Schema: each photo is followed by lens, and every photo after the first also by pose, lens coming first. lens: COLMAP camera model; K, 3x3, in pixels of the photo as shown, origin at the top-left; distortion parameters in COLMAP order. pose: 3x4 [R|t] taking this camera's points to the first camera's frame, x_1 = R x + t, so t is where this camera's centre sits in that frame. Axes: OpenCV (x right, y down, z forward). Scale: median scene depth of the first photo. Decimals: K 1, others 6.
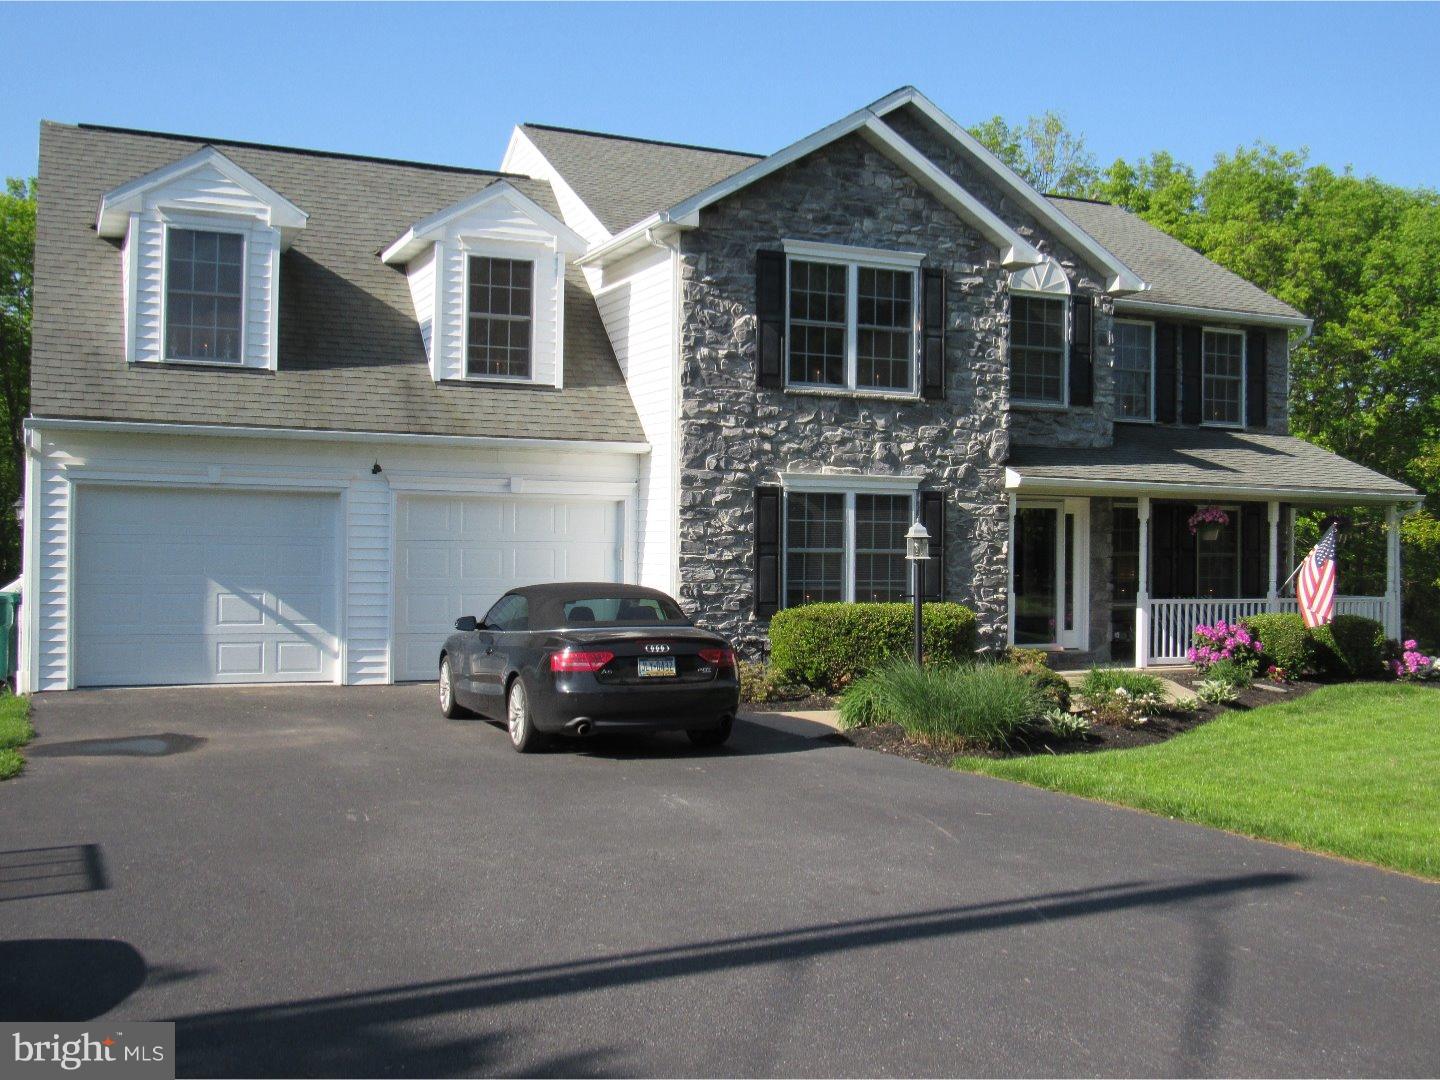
lens RADIAL K [[1032.6, 0, 720.0], [0, 1032.6, 540.0], [0, 0, 1]] dist [-0.025111, 0.001200]
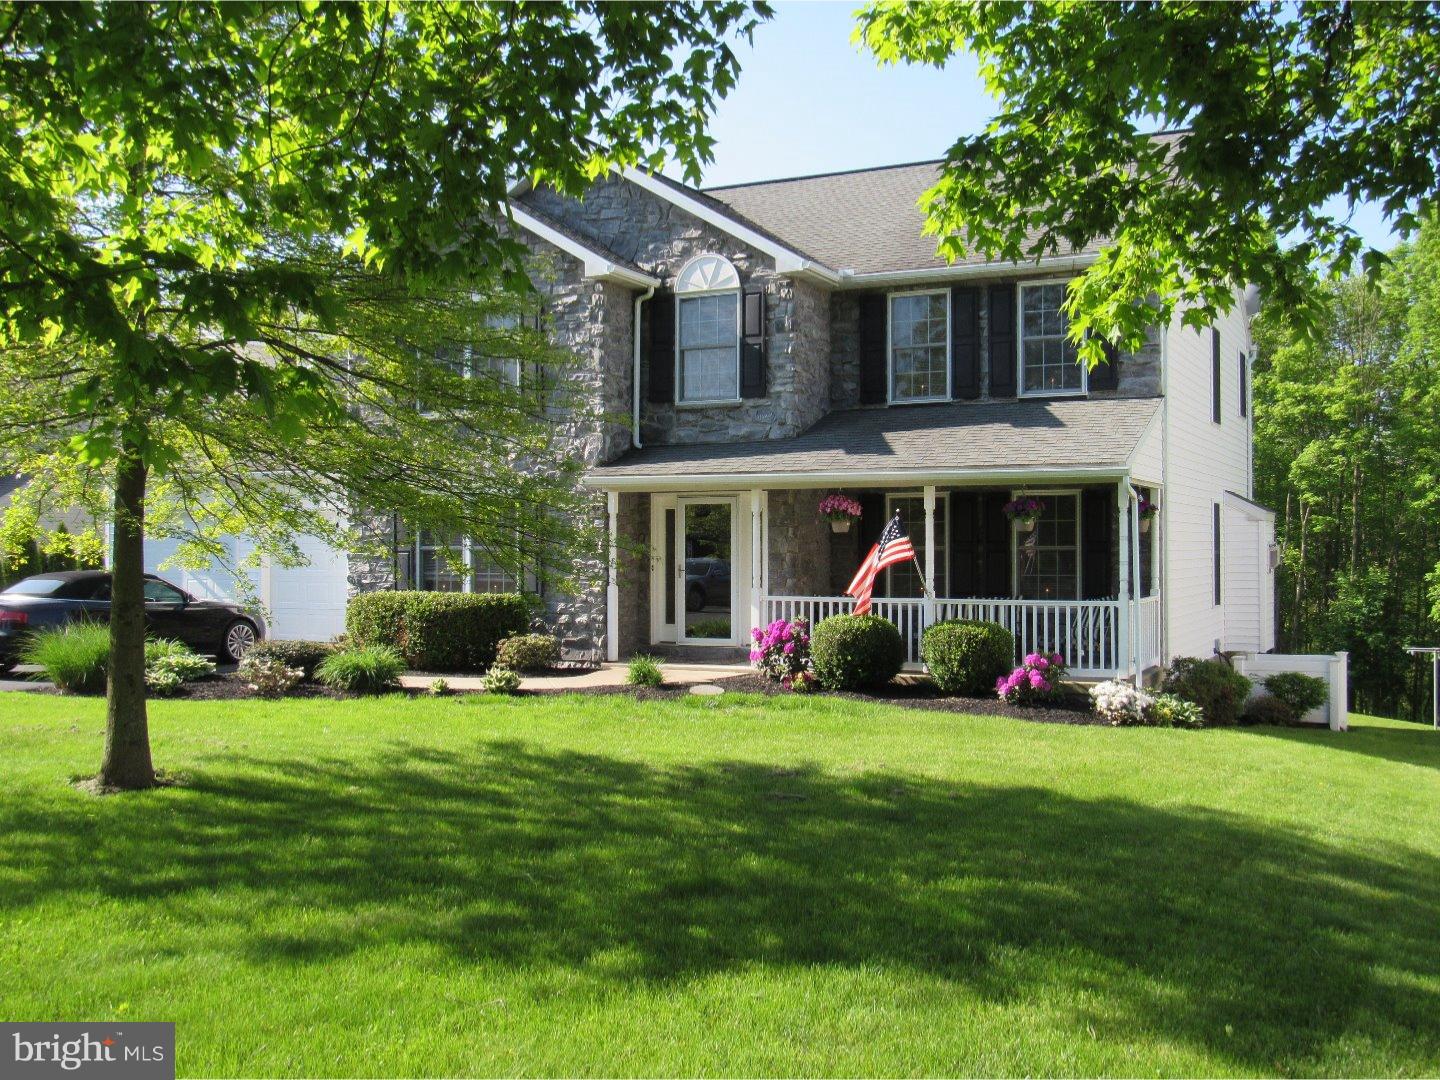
lens RADIAL K [[933.8, 0, 720.0], [0, 933.8, 540.0], [0, 0, 1]] dist [-0.004523, 0.000005]
pose [[0.806574, -0.014867, -0.590947, 0.922857], [0.014561, 0.999880, -0.005281, 0.010234], [0.590954, -0.004345, 0.806693, 0.283907]]
